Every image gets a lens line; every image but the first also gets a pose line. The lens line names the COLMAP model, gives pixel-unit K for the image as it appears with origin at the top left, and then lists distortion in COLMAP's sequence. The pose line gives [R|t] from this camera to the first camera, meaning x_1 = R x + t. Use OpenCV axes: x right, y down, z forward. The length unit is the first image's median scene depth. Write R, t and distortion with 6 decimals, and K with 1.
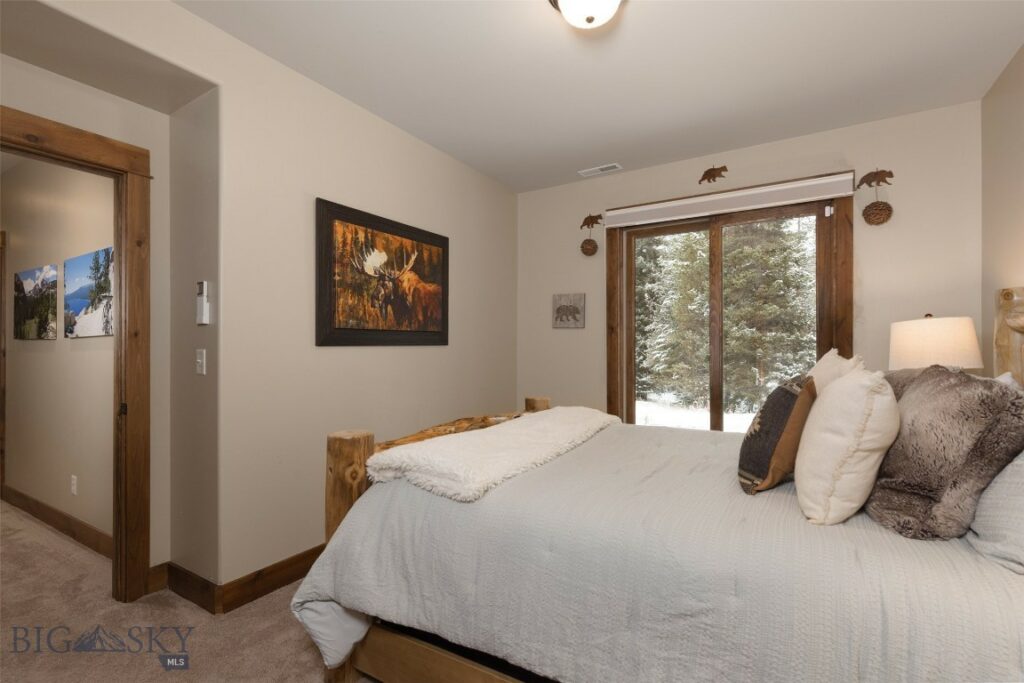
lens RADIAL K [[475.7, 0, 521.3], [0, 475.7, 346.4], [0, 0, 1]] dist [0.009166, -0.001378]
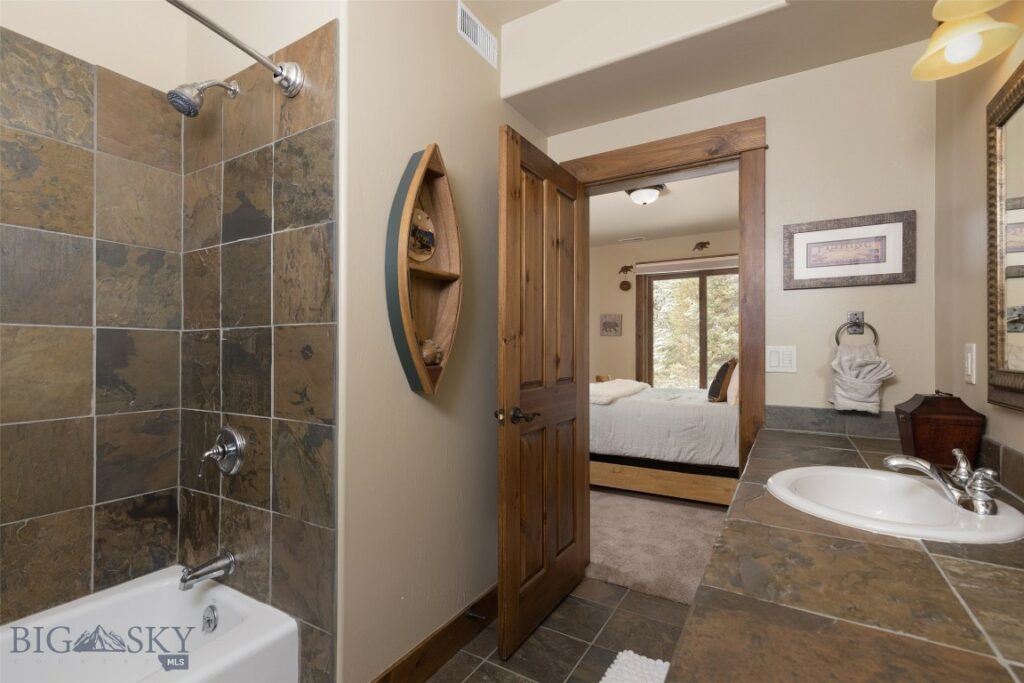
lens RADIAL K [[475.7, 0, 511.0], [0, 475.7, 338.5], [0, 0, 1]] dist [0.009166, -0.001378]
pose [[0.999932, 0.006017, -0.010001, -0.232182], [-0.006216, 0.999781, -0.019976, 0.005036], [0.009878, 0.020037, 0.999750, -0.630378]]
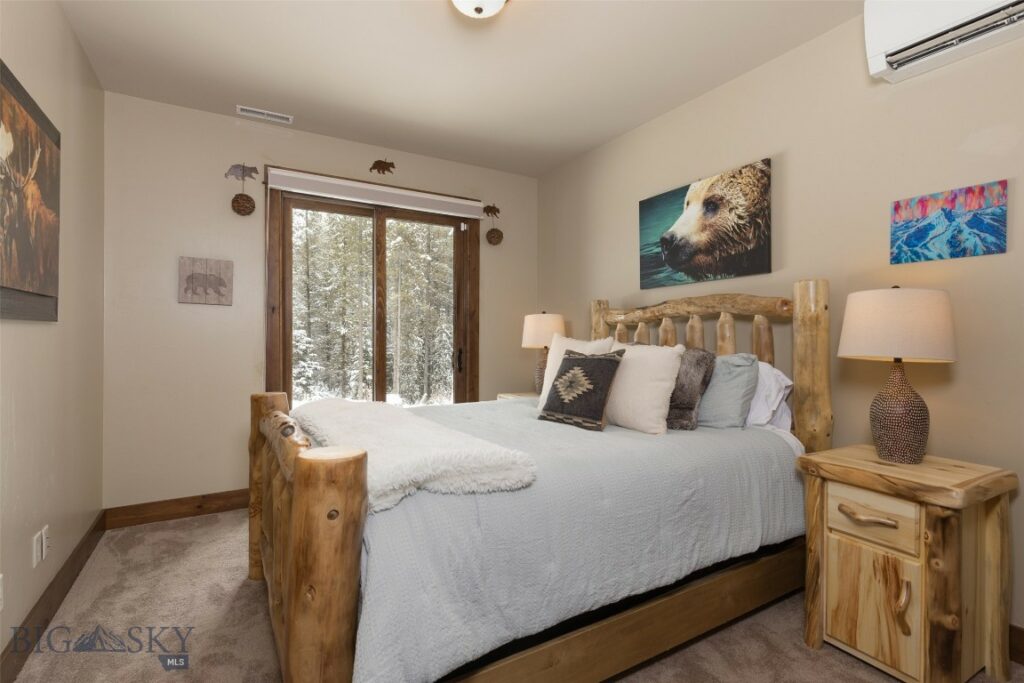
lens RADIAL K [[475.7, 0, 521.8], [0, 475.7, 346.8], [0, 0, 1]] dist [0.009166, -0.001378]
pose [[0.479806, -0.015341, 0.877240, -0.347187], [-0.009304, 0.999702, 0.022571, 0.008589], [-0.877325, -0.018991, 0.479521, 0.202543]]
